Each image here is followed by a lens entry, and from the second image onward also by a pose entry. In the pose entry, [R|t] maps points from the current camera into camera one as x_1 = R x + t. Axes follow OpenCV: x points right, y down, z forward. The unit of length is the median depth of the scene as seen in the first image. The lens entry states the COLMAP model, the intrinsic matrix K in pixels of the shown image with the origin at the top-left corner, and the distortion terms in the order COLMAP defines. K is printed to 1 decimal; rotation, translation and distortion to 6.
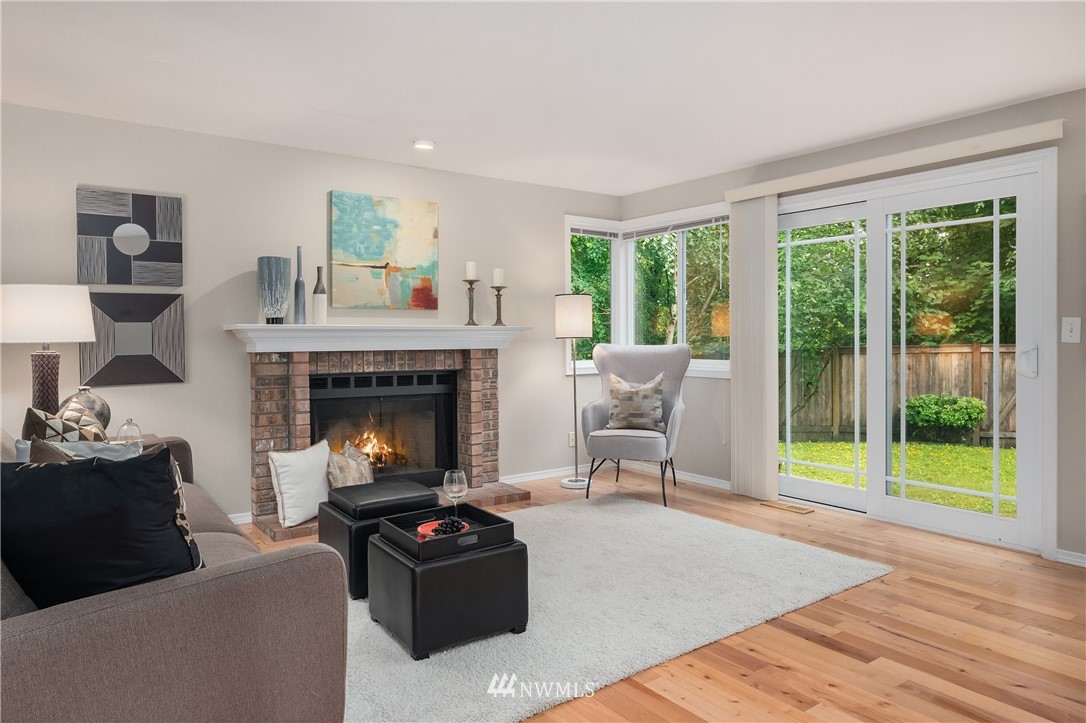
lens RADIAL K [[706.9, 0, 544.0], [0, 706.9, 352.0], [0, 0, 1]] dist [0.000243, -0.001786]
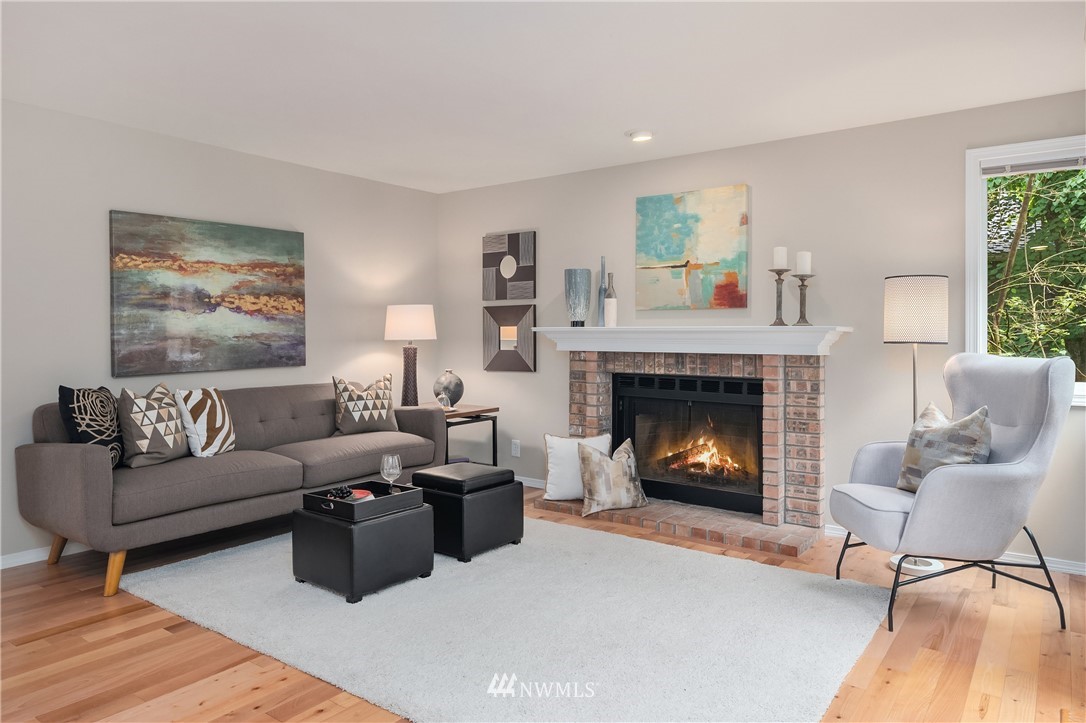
lens RADIAL K [[706.9, 0, 544.0], [0, 706.9, 352.0], [0, 0, 1]] dist [0.000243, -0.001786]
pose [[0.303133, 0.026531, -0.952579, 0.631502], [-0.025890, 0.999473, 0.019598, -0.017330], [0.952596, 0.018722, 0.303660, 0.533413]]
